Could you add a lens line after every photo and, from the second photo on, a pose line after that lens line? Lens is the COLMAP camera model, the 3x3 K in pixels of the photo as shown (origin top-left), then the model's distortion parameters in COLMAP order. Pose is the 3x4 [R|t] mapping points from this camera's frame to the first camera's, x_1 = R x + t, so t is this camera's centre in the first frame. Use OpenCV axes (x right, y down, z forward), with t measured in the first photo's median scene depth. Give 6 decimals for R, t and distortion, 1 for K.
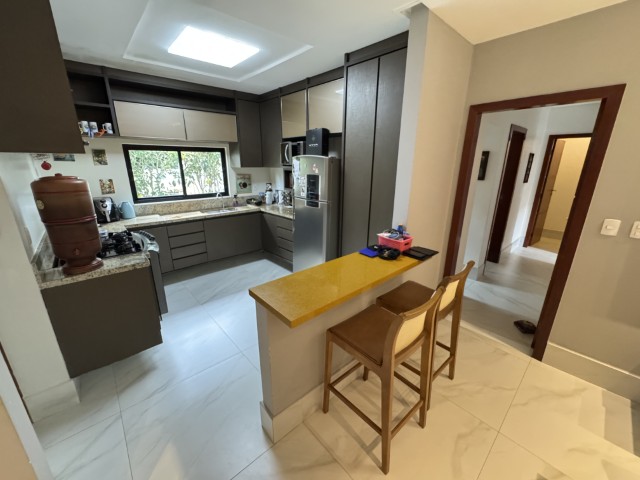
lens RADIAL K [[257.7, 0, 318.8], [0, 257.7, 238.4], [0, 0, 1]] dist [-0.002874, -0.000124]
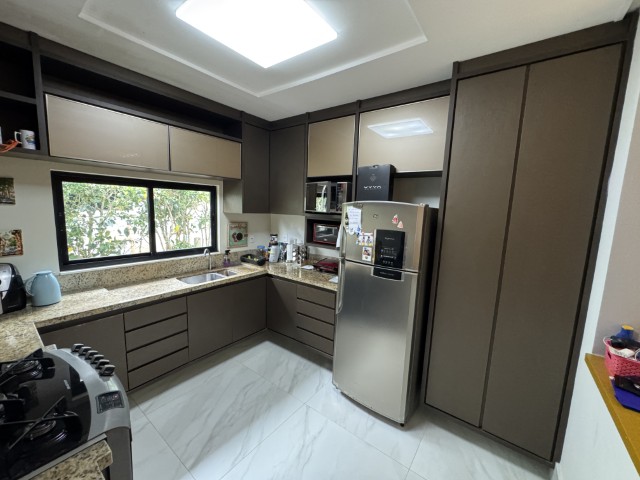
lens RADIAL K [[257.7, 0, 319.7], [0, 257.7, 239.8], [0, 0, 1]] dist [-0.002874, -0.000124]
pose [[0.981004, 0.006174, 0.193888, -0.272236], [0.024535, 0.987518, -0.155585, -0.104310], [-0.192428, 0.157386, 0.968608, 0.335927]]
